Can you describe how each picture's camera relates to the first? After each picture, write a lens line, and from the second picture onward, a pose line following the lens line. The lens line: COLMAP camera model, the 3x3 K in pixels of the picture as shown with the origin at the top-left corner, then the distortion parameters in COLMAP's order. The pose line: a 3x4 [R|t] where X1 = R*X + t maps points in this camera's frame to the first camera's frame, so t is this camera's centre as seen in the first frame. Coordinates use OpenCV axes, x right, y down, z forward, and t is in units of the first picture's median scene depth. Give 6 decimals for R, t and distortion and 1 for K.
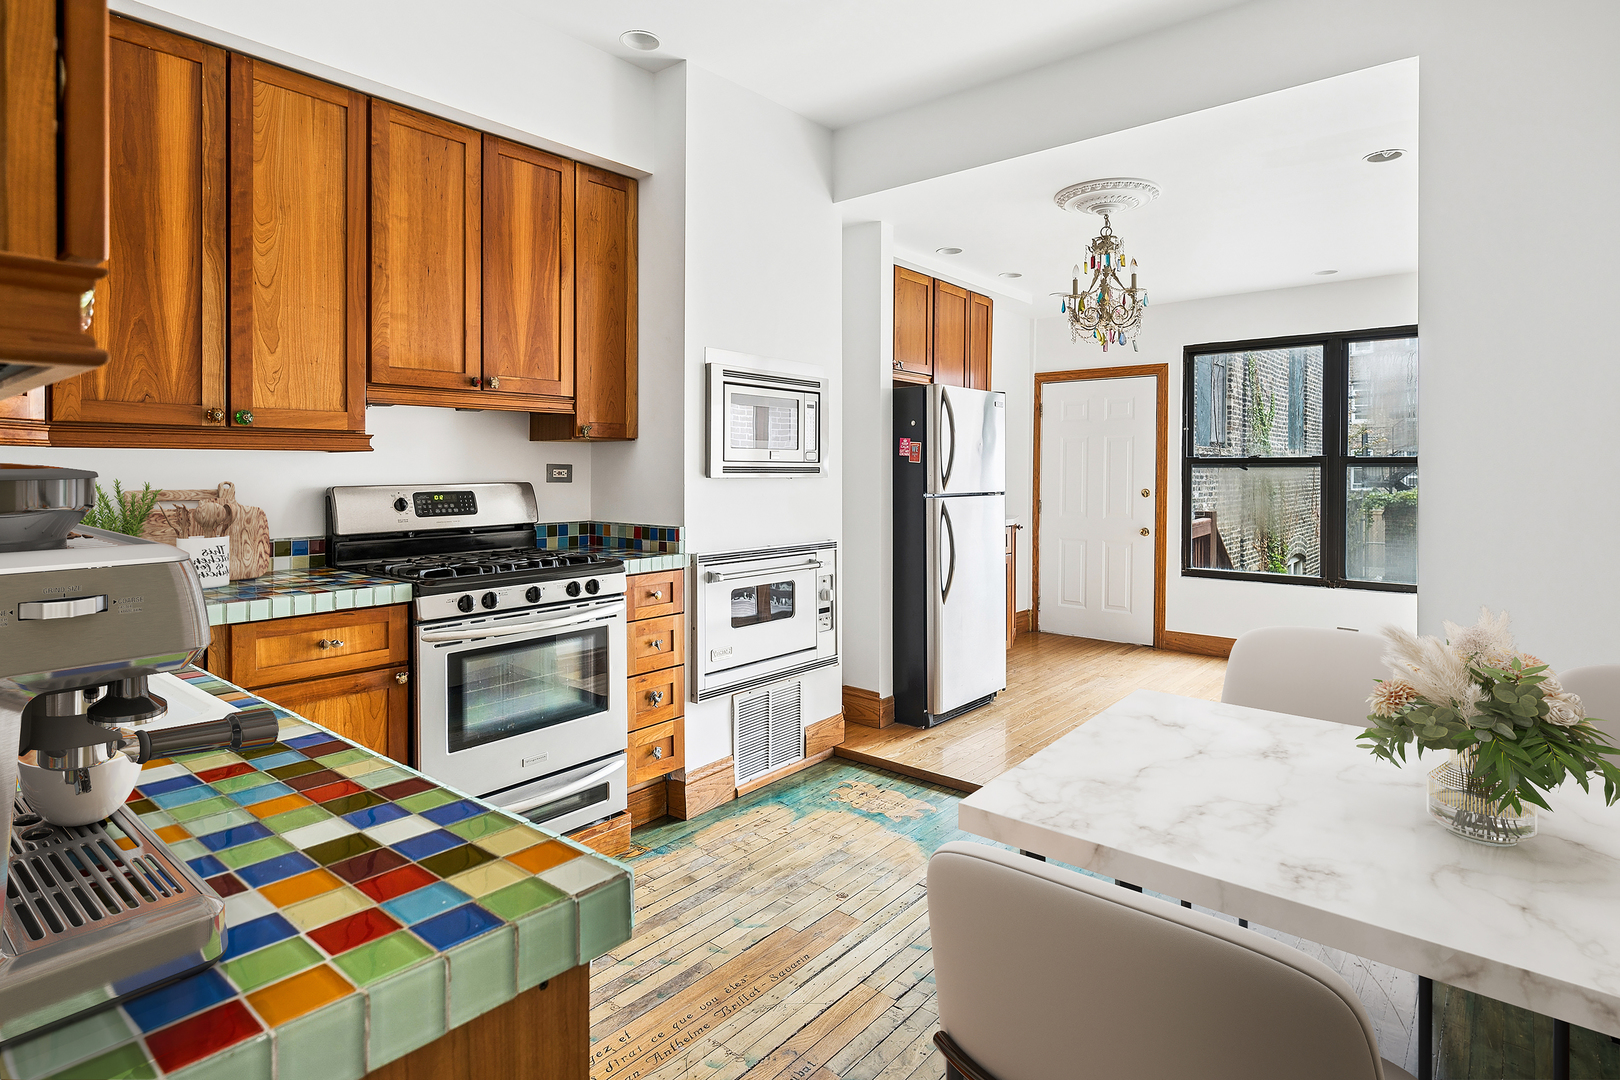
lens RADIAL K [[858.9, 0, 812.4], [0, 858.9, 481.0], [0, 0, 1]] dist [-0.000640, 0.000015]
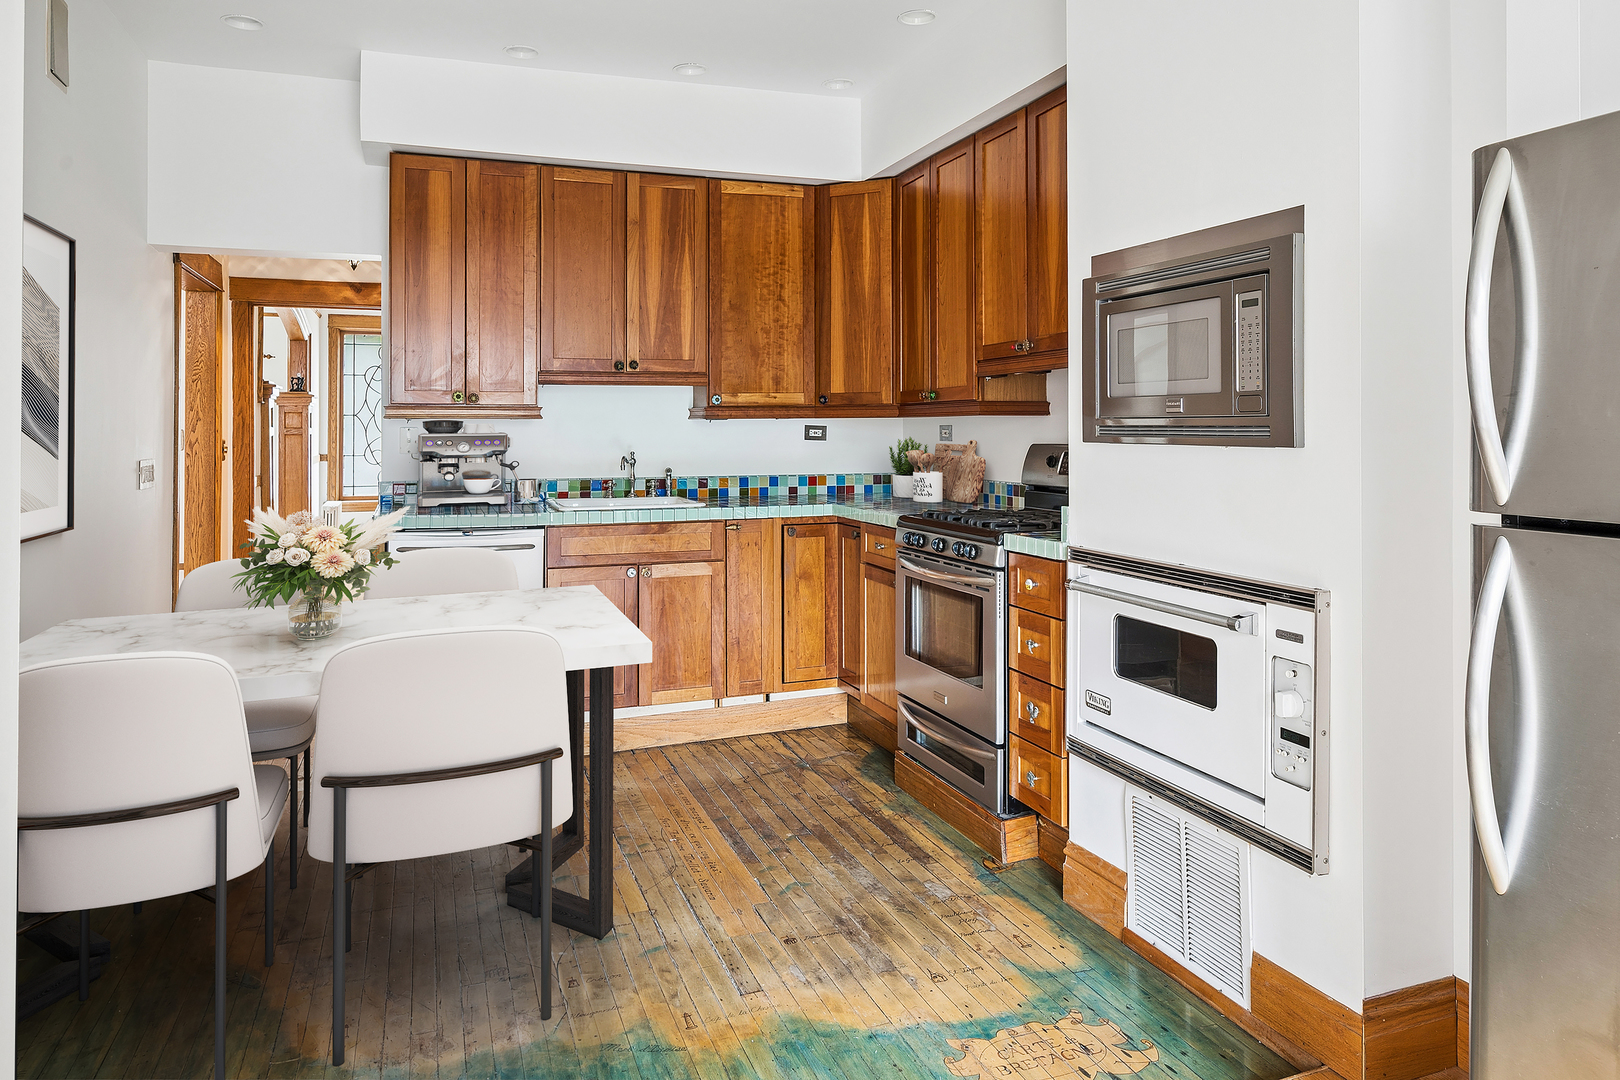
lens RADIAL K [[984.1, 0, 811.1], [0, 984.1, 538.3], [0, 0, 1]] dist [0.000771, -0.000016]
pose [[-0.487137, 0.084691, -0.869209, 0.706190], [-0.018726, 0.994045, 0.107349, -0.007336], [0.873125, 0.068570, -0.482650, 1.246926]]
